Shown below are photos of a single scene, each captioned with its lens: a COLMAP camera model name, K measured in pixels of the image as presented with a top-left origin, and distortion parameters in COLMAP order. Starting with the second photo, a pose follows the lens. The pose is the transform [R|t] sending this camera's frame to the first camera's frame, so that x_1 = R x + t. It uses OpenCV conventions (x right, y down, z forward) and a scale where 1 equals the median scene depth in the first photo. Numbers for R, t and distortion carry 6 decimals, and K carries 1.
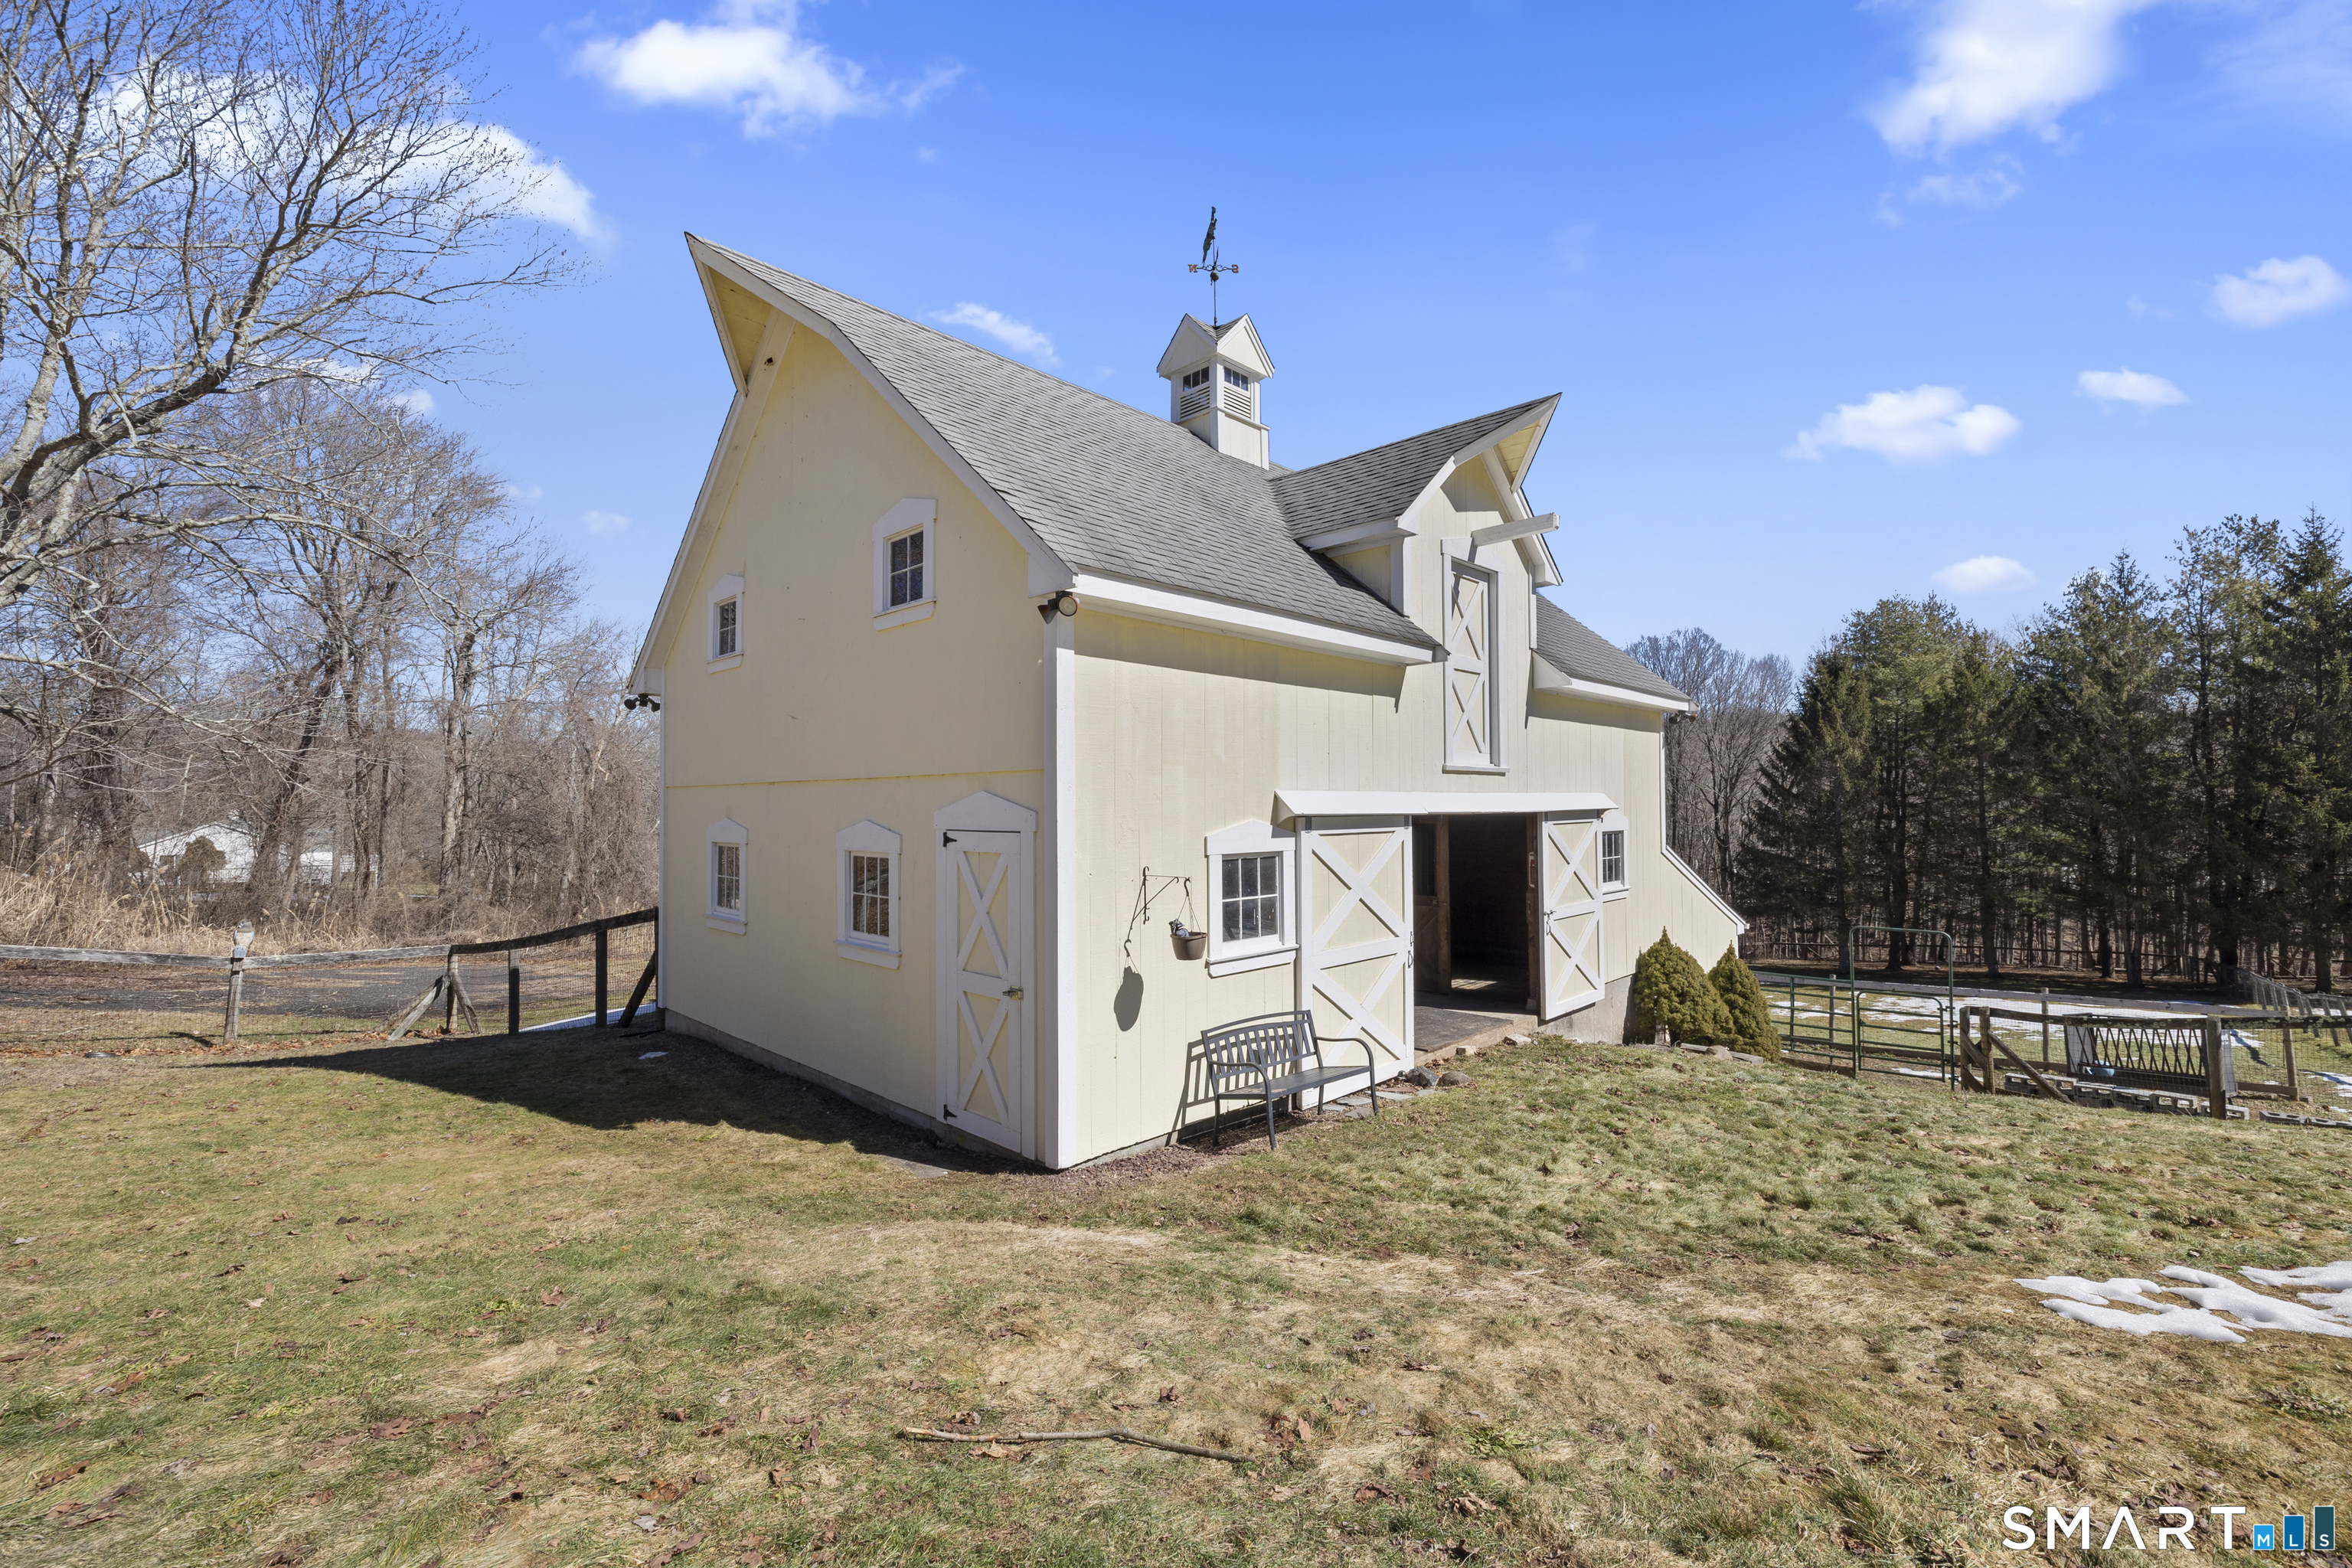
lens RADIAL K [[964.3, 0, 1174.8], [0, 964.3, 800.1], [0, 0, 1]] dist [-0.002920, -0.000537]
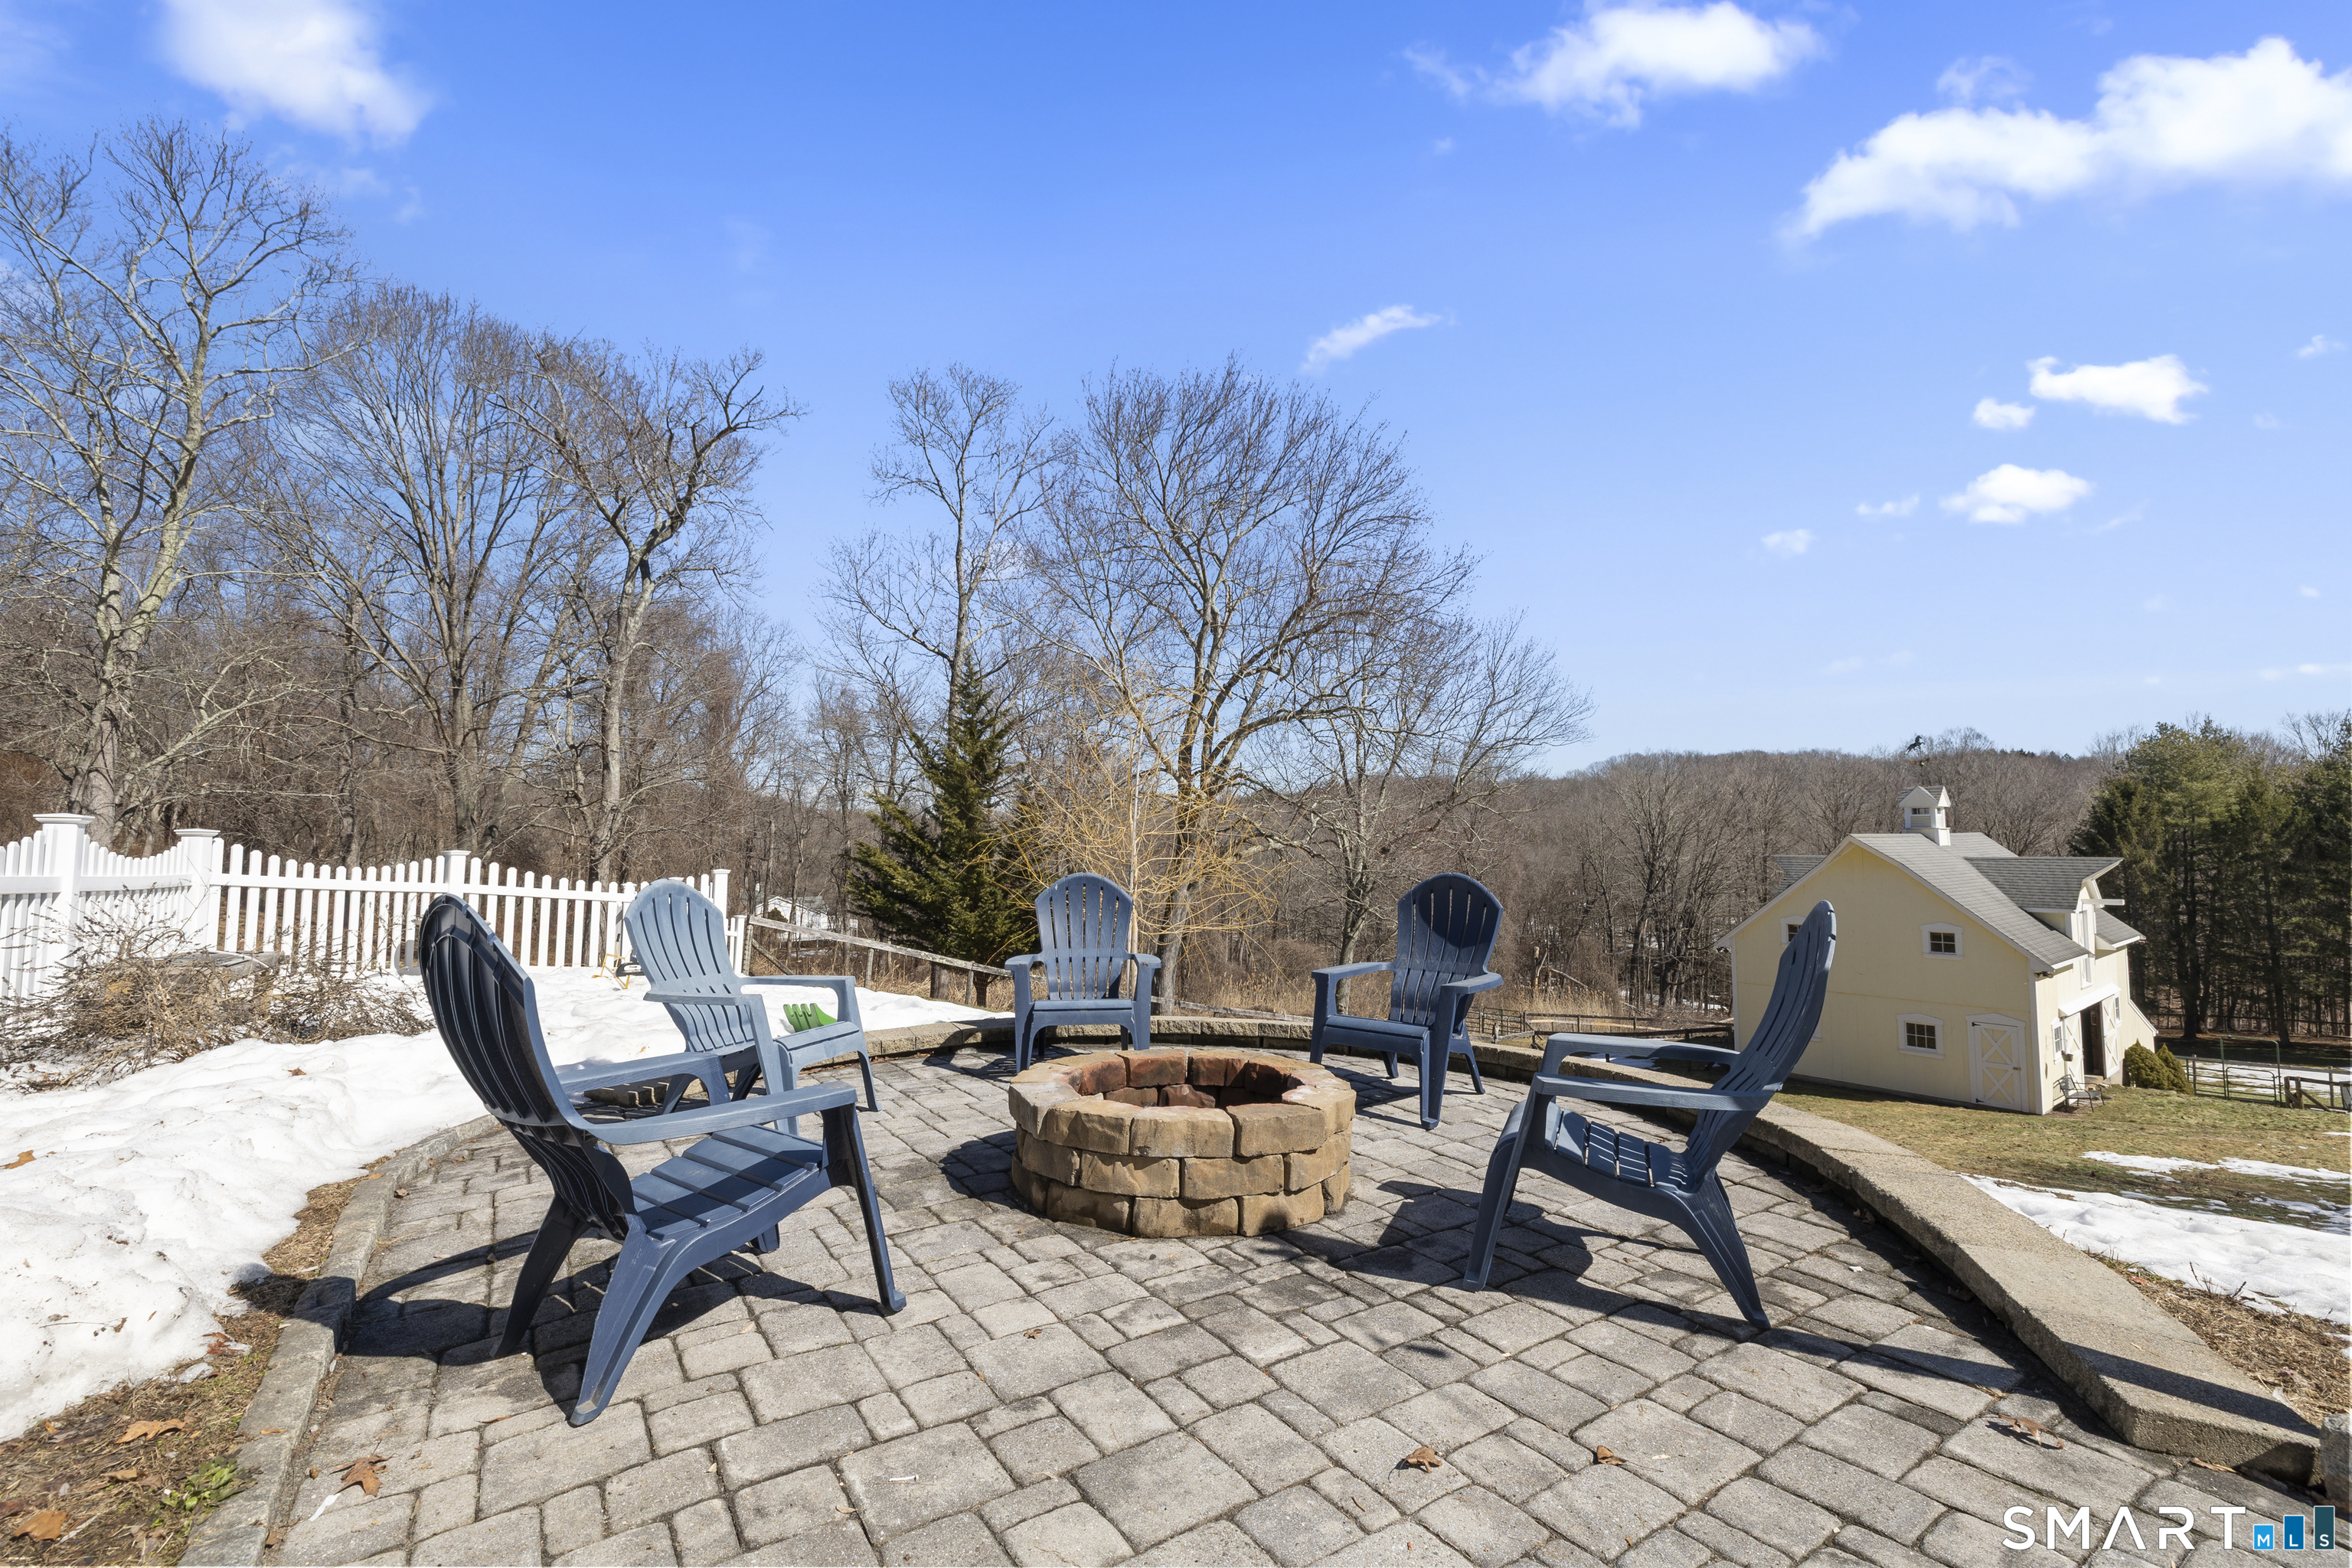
lens RADIAL K [[964.3, 0, 1174.8], [0, 964.3, 800.1], [0, 0, 1]] dist [-0.002920, -0.000537]
pose [[0.989961, -0.010275, -0.140969, -1.772144], [0.005628, 0.999429, -0.033324, -0.459906], [0.141230, 0.032196, 0.989453, -1.988100]]
